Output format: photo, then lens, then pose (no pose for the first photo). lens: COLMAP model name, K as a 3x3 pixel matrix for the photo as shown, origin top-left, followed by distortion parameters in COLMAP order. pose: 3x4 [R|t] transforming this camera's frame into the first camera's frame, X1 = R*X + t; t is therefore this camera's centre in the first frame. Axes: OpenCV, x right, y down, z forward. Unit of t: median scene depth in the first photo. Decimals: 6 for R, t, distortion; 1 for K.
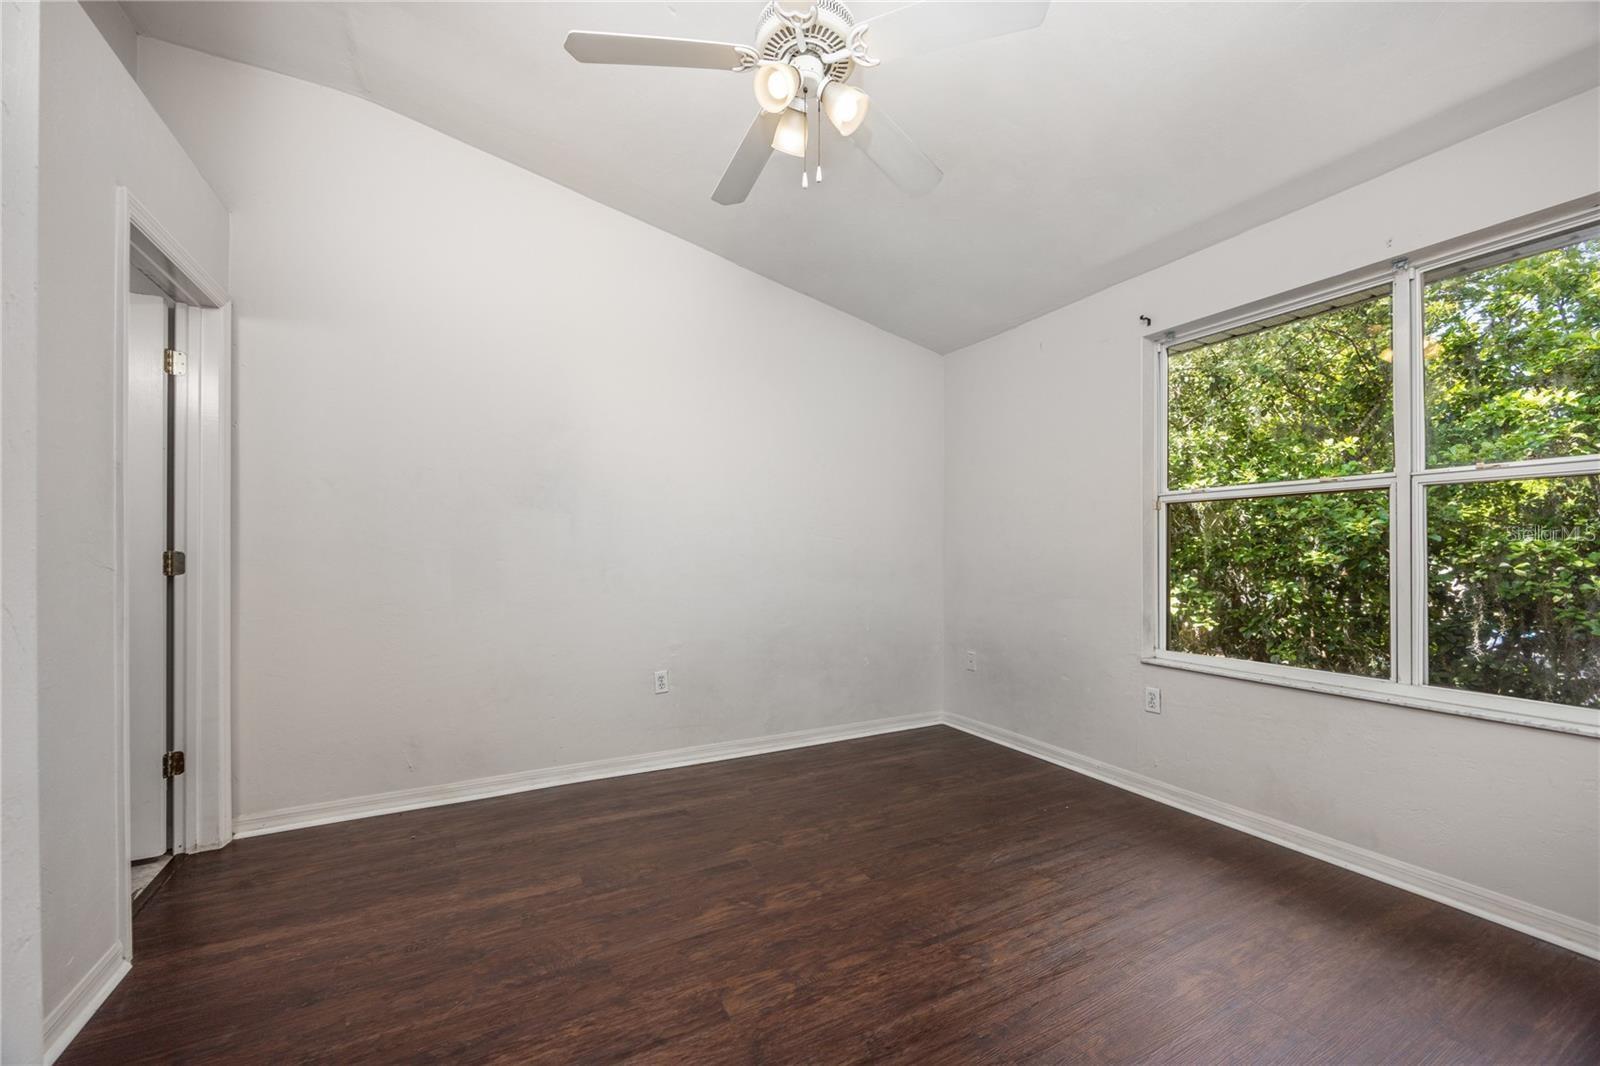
lens RADIAL K [[625.2, 0, 798.0], [0, 625.2, 561.6], [0, 0, 1]] dist [0.000209, -0.000022]
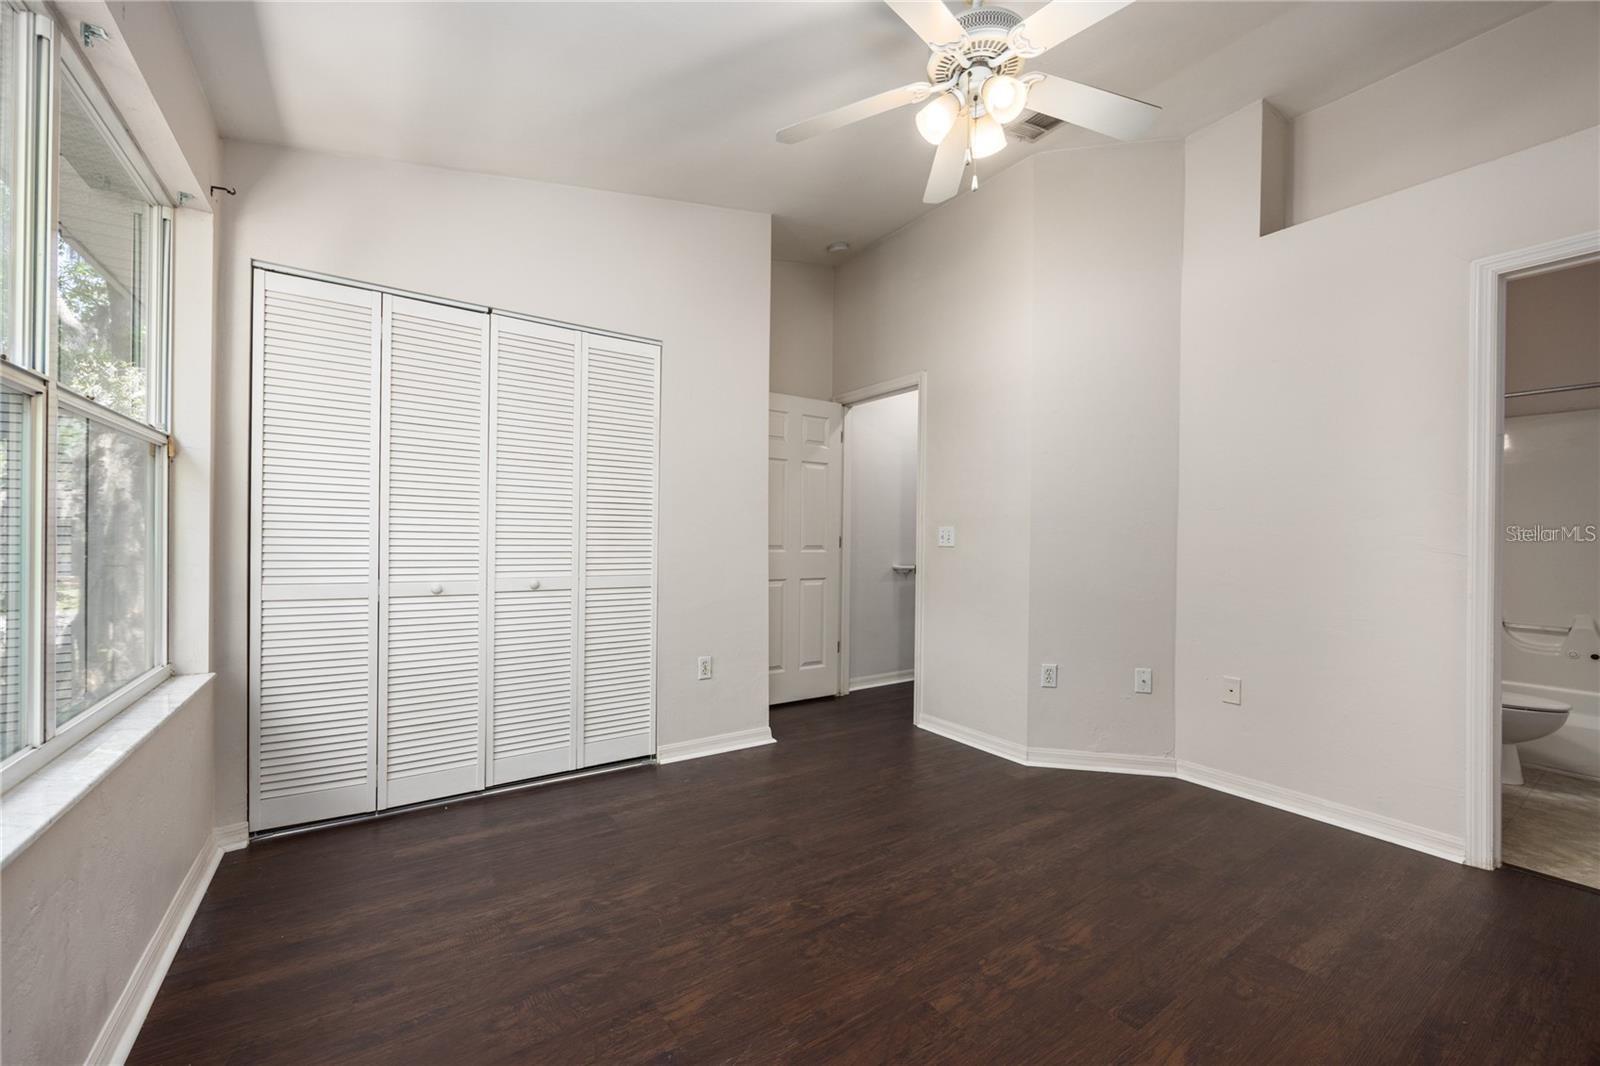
lens RADIAL K [[625.2, 0, 798.0], [0, 625.2, 561.6], [0, 0, 1]] dist [0.000209, -0.000022]
pose [[-0.994387, -0.009357, -0.105393, 0.374601], [-0.013117, 0.999300, 0.035037, -0.000237], [0.104992, 0.036222, -0.993813, 1.840000]]
